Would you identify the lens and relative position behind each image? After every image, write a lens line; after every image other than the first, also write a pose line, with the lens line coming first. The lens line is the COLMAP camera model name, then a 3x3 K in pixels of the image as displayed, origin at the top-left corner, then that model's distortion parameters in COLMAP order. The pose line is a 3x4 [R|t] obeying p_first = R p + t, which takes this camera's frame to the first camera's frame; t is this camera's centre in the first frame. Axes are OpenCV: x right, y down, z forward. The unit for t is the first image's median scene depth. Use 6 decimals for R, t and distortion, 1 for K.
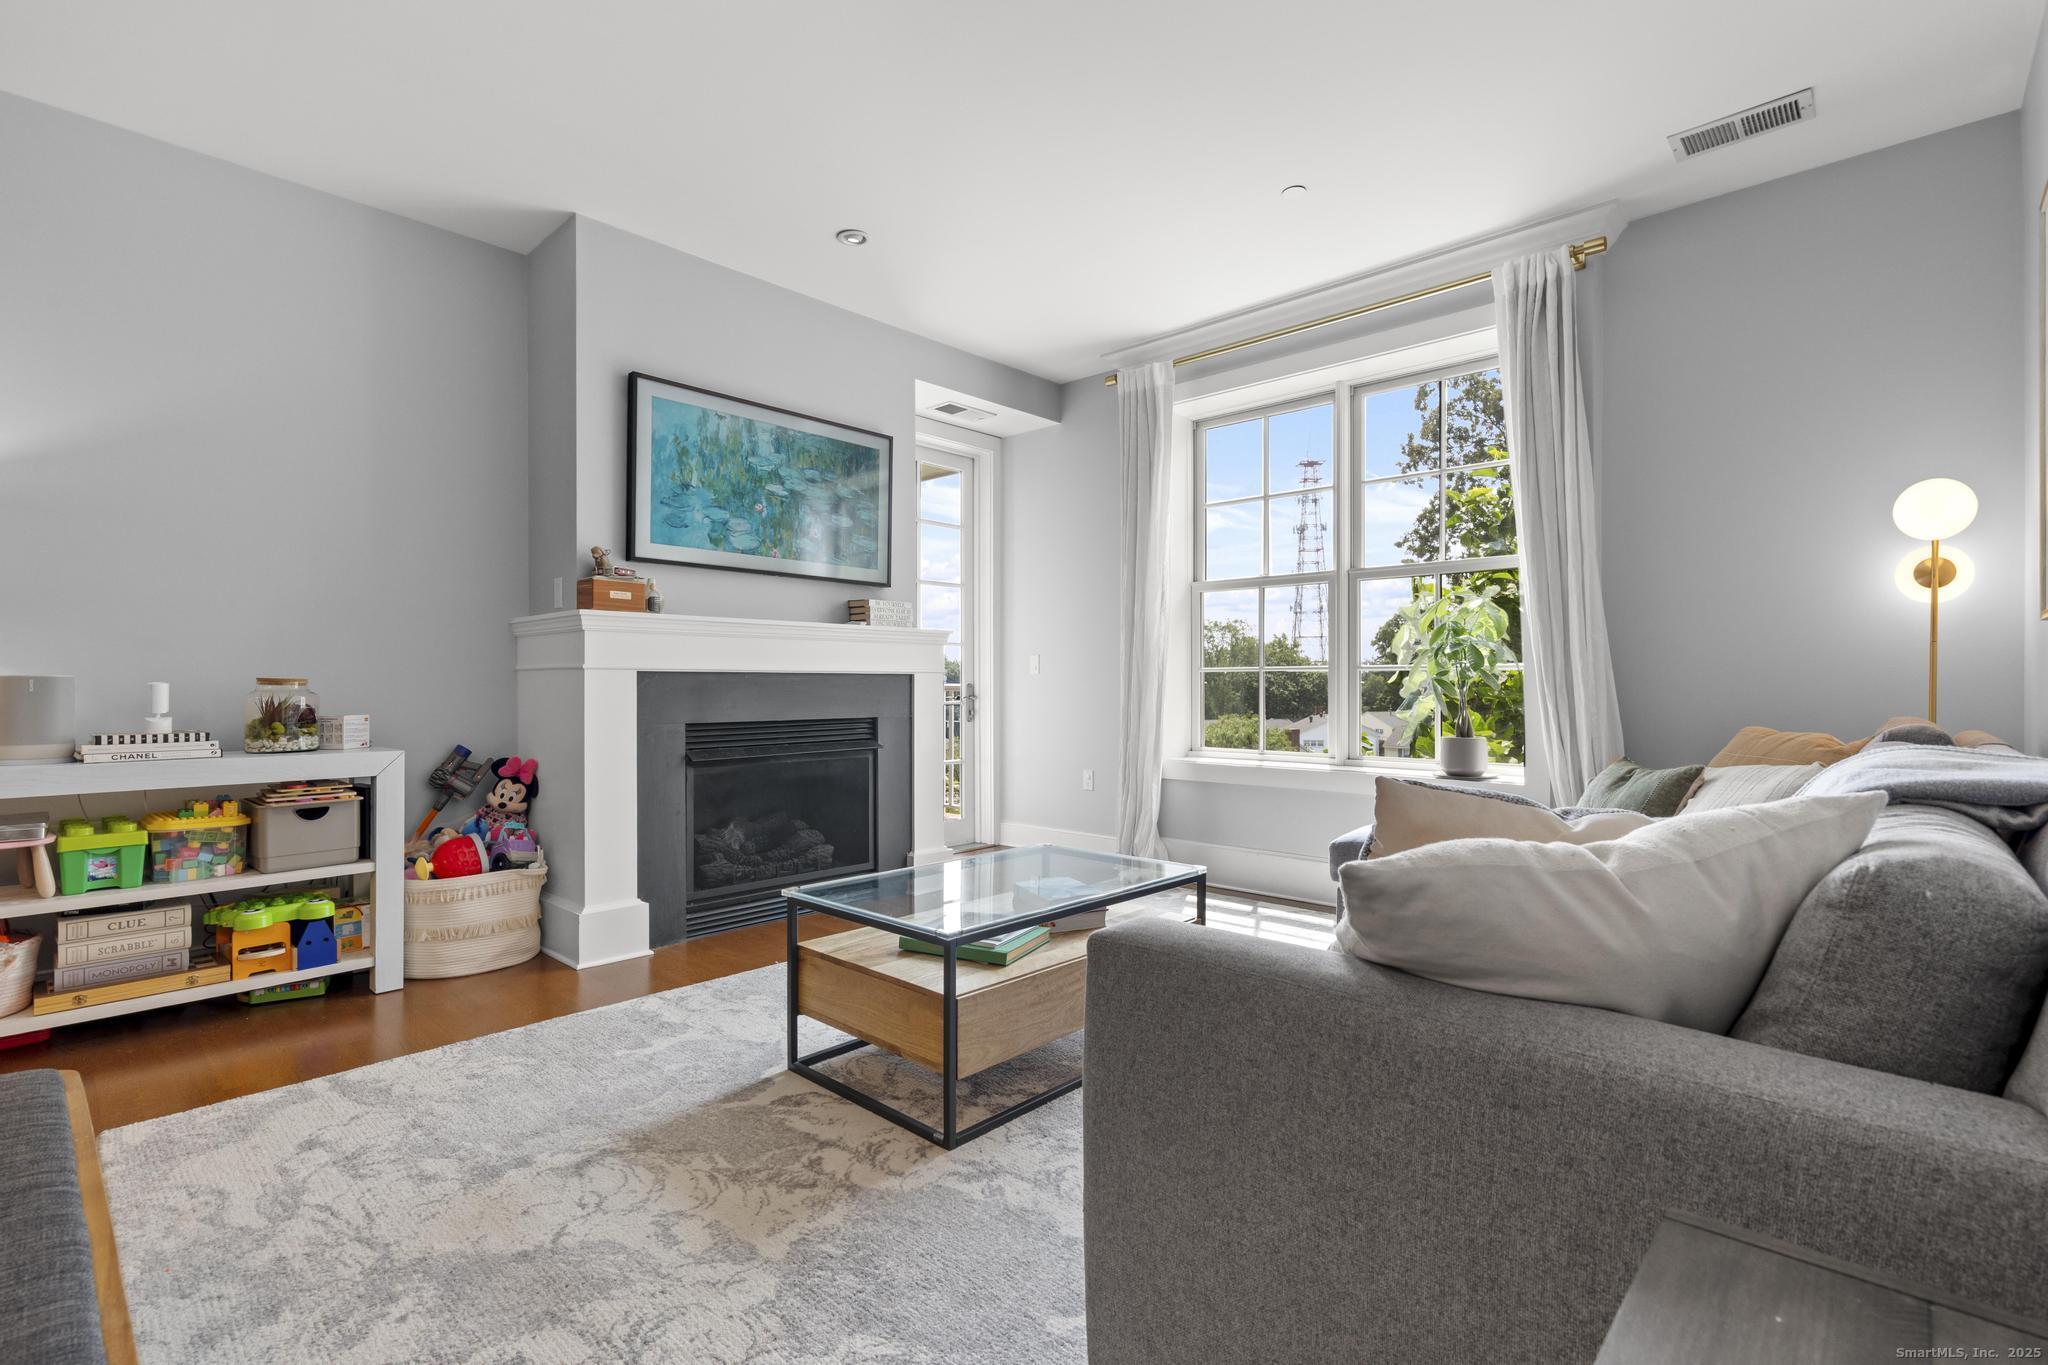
lens RADIAL K [[936.1, 0, 1026.1], [0, 936.1, 683.2], [0, 0, 1]] dist [-0.000447, 0.000862]
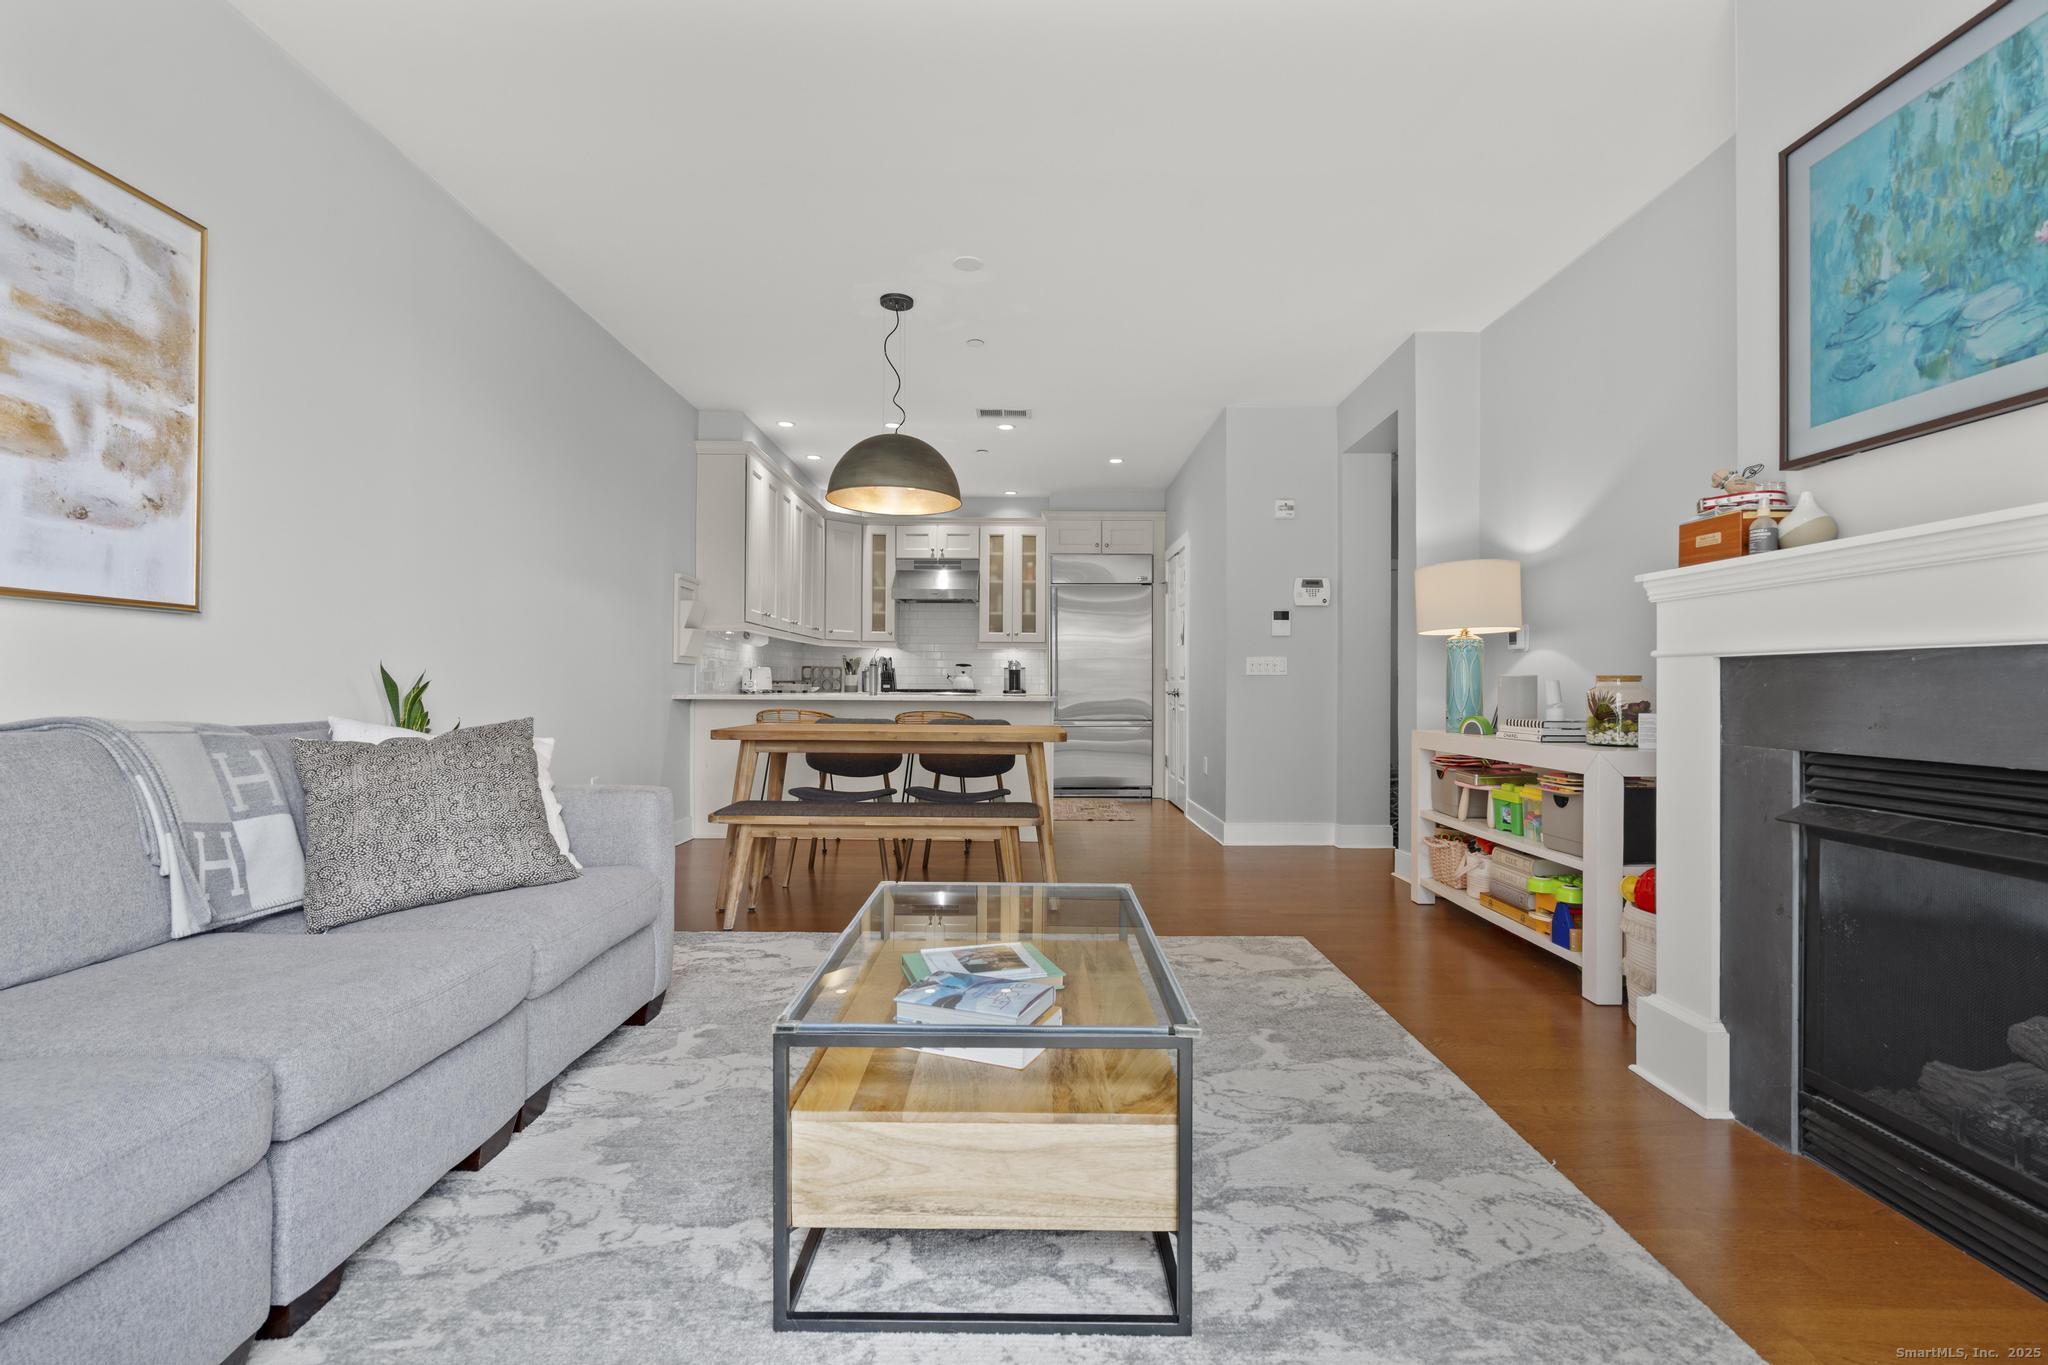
lens RADIAL K [[936.1, 0, 1024.3], [0, 936.1, 680.3], [0, 0, 1]] dist [-0.000447, 0.000862]
pose [[-0.730568, -0.006211, -0.682812, 0.393420], [-0.002921, 0.999978, -0.005971, 0.009029], [0.682834, -0.002368, -0.730570, 1.293531]]
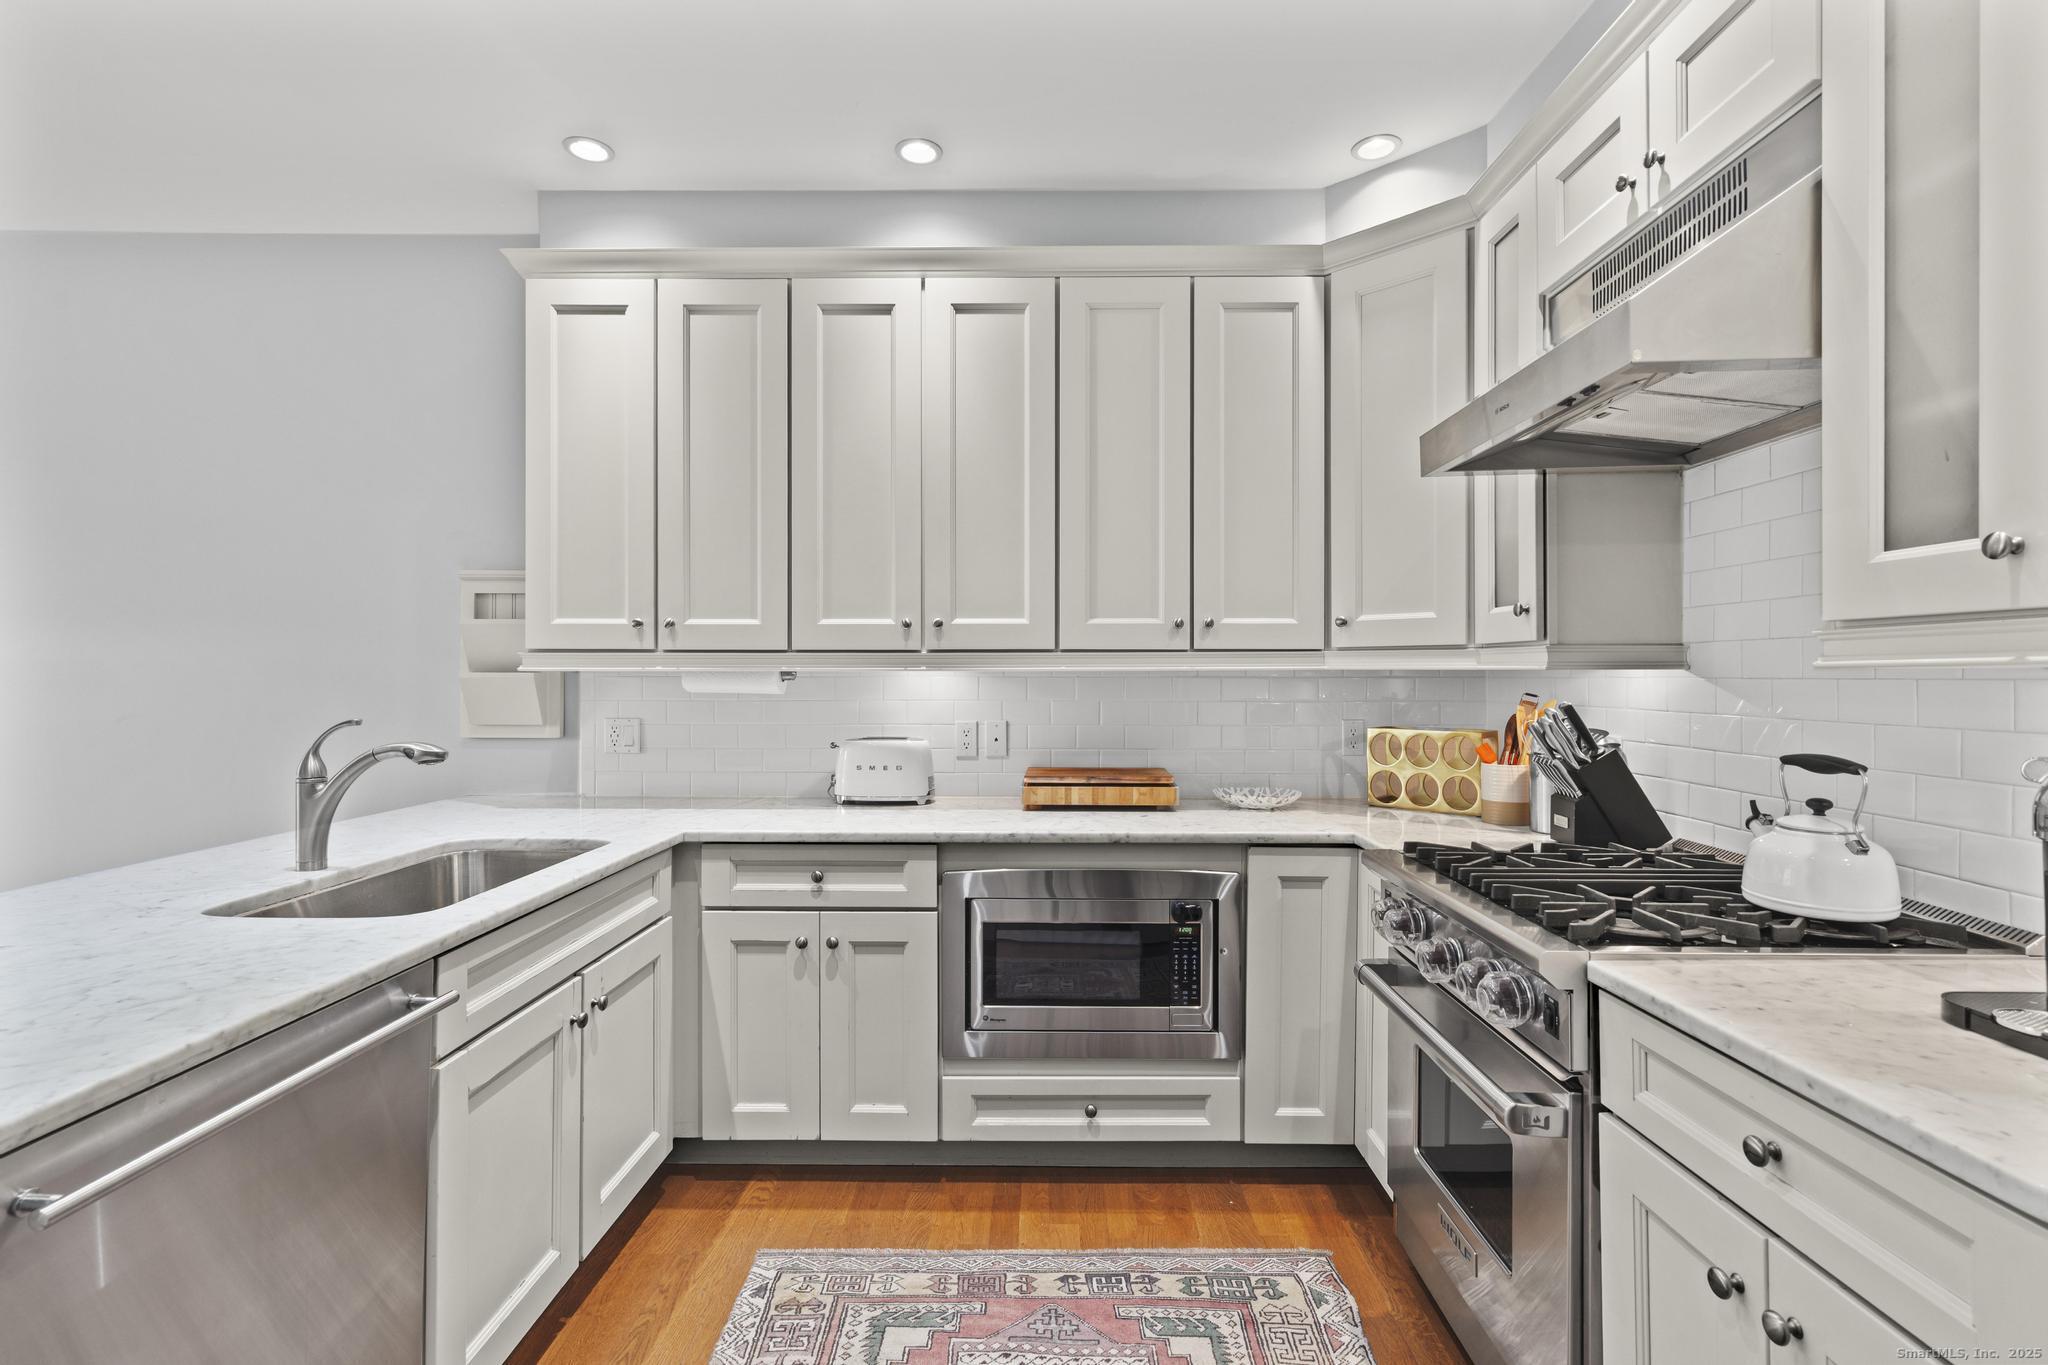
lens RADIAL K [[936.1, 0, 1023.2], [0, 936.1, 679.9], [0, 0, 1]] dist [-0.000447, 0.000862]
pose [[-0.670837, -0.001536, 0.741603, -1.510961], [0.000027, 0.999998, 0.002095, -0.098236], [-0.741605, 0.001426, -0.670836, -0.298321]]
